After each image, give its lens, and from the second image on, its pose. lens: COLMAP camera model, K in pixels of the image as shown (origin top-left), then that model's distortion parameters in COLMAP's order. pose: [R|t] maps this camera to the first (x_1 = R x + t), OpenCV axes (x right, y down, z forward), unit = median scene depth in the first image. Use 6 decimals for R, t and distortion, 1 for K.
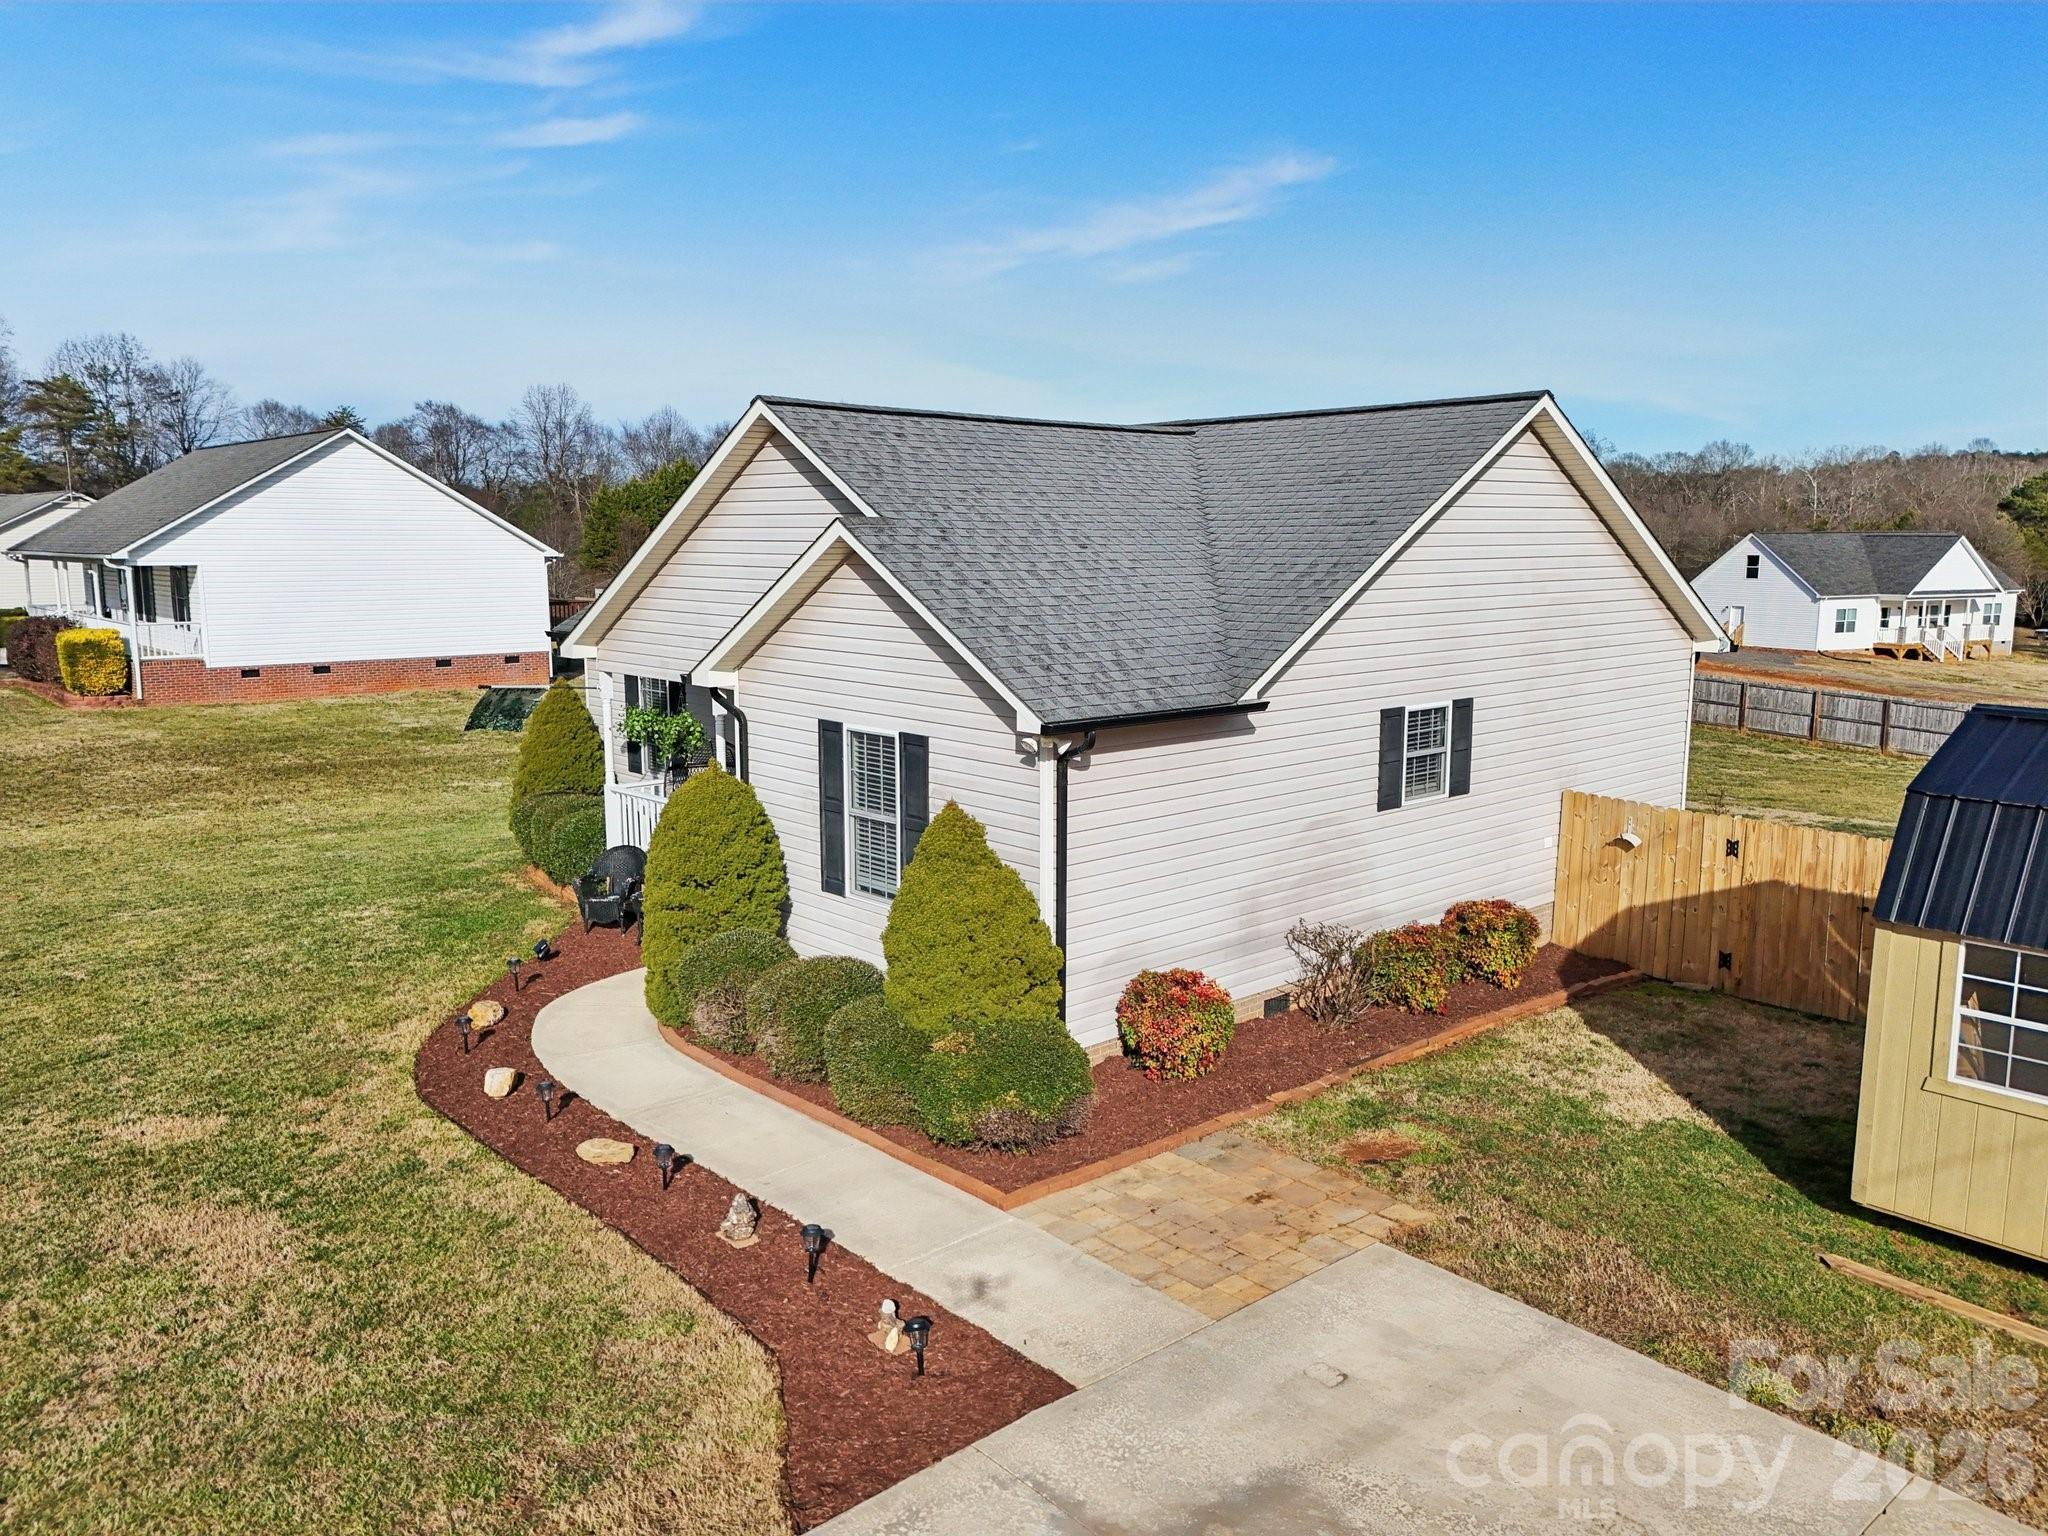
lens RADIAL K [[1502.0, 0, 1024.5], [0, 1502.0, 763.1], [0, 0, 1]] dist [0.052197, -0.033027]
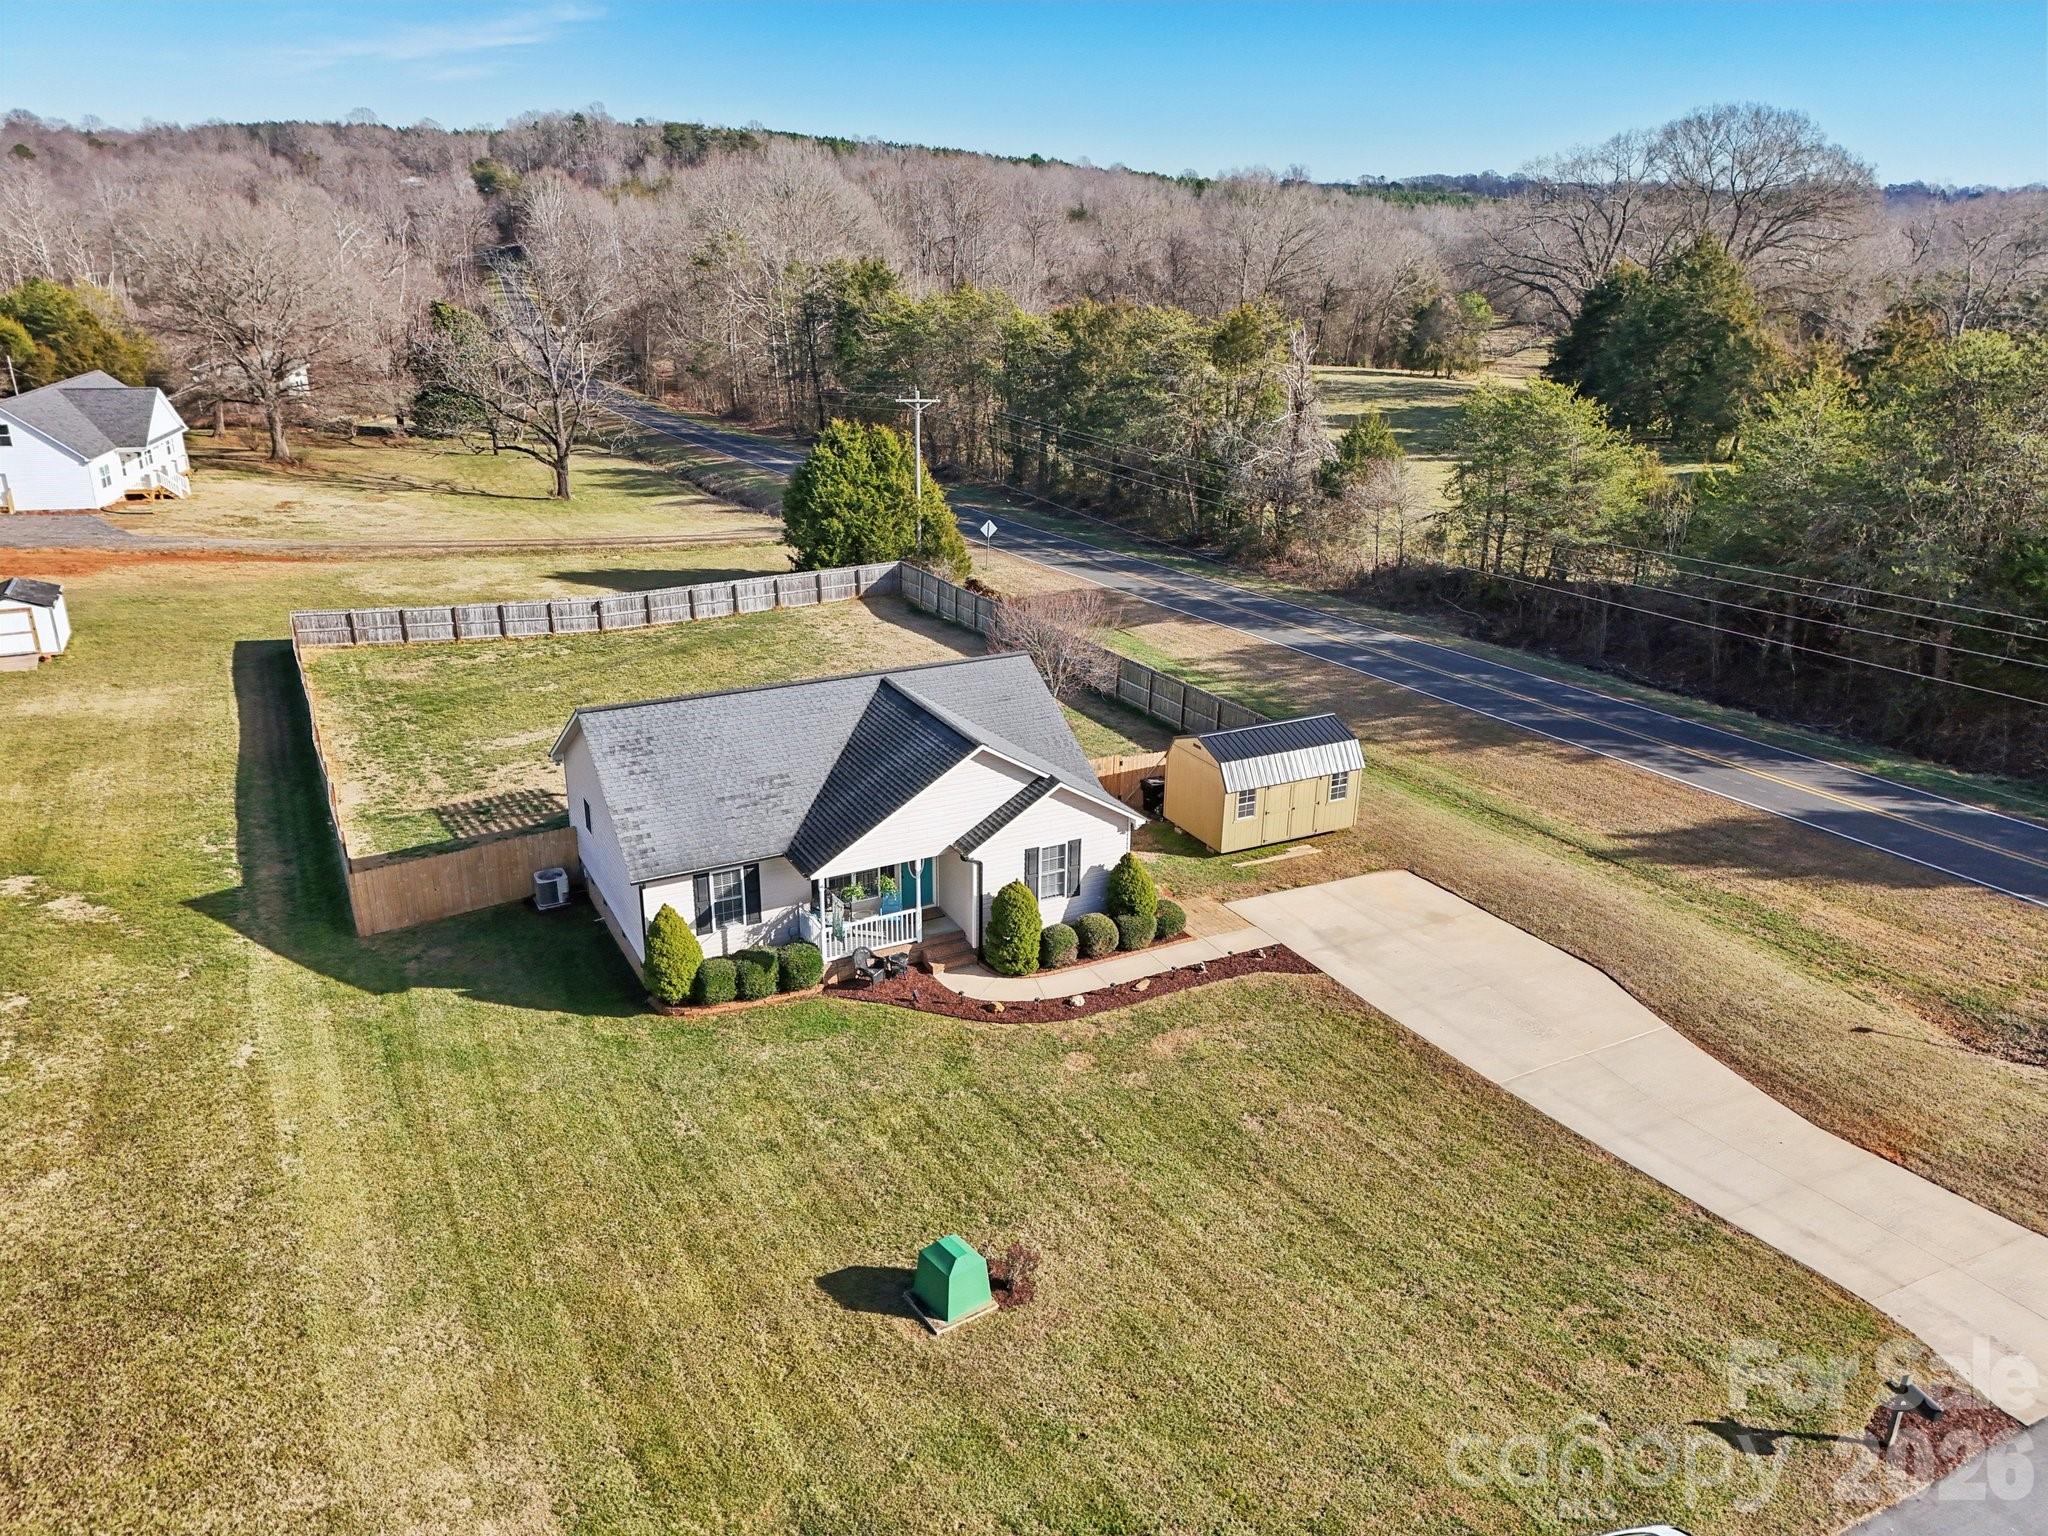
lens RADIAL K [[1502.0, 0, 1028.2], [0, 1502.0, 751.0], [0, 0, 1]] dist [0.052197, -0.033027]
pose [[0.255709, -0.328562, 0.909208, -0.380616], [0.134043, 0.943441, 0.303234, -0.152563], [-0.957416, 0.044333, 0.285288, 0.030448]]
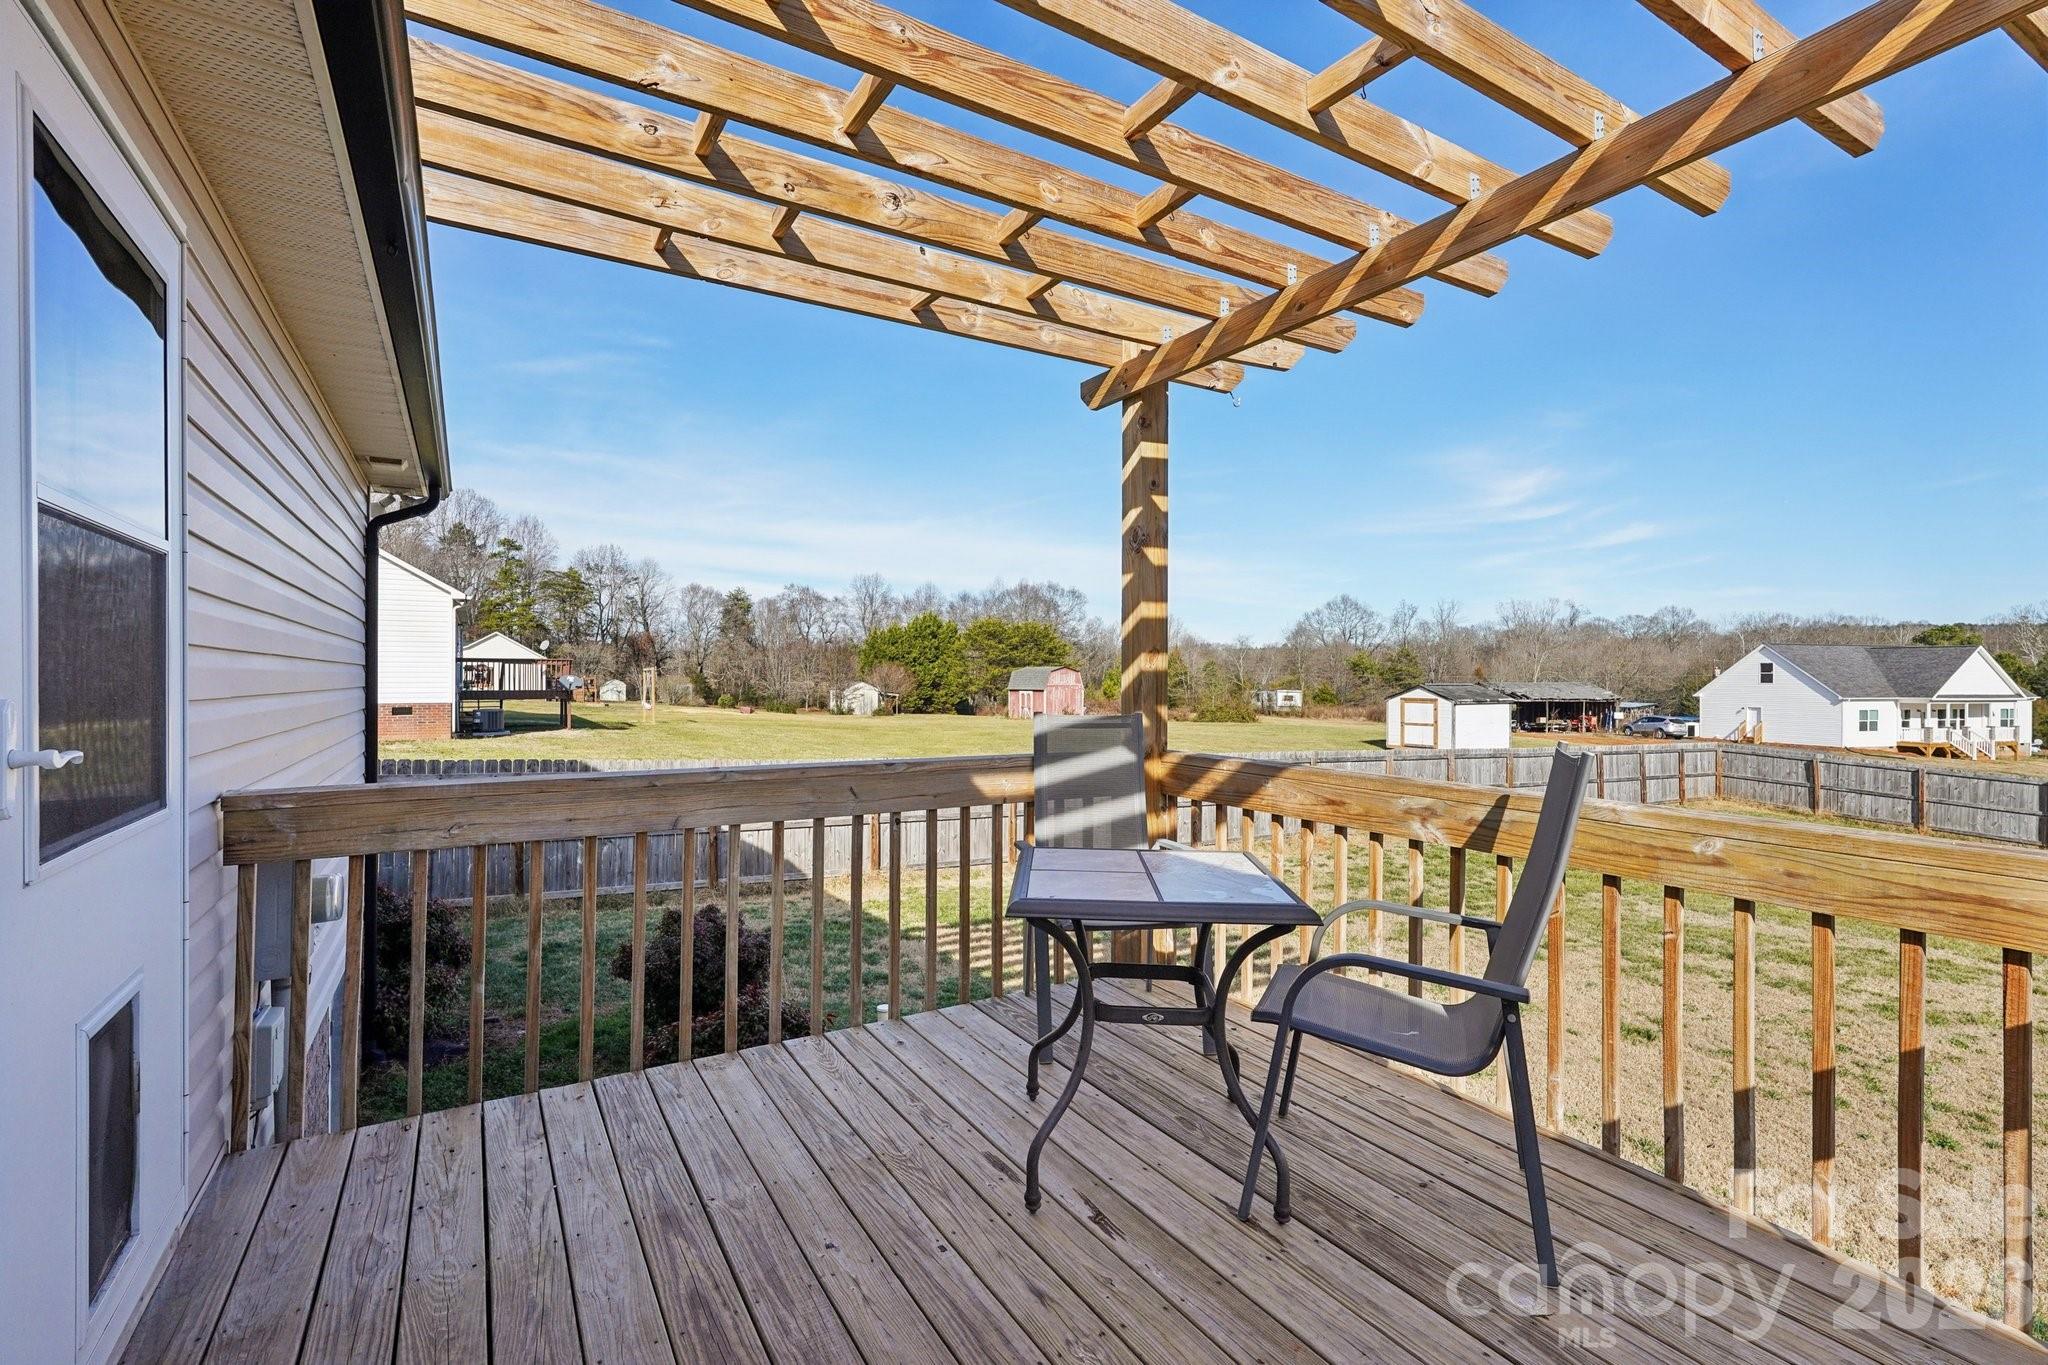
lens RADIAL K [[907.7, 0, 1025.3], [0, 907.7, 683.7], [0, 0, 1]] dist [-0.014263, 0.006744]
pose [[0.983562, 0.004133, -0.180526, 0.056246], [-0.030147, 0.989465, -0.141600, -0.009137], [0.178039, 0.144715, 0.973324, 0.251181]]
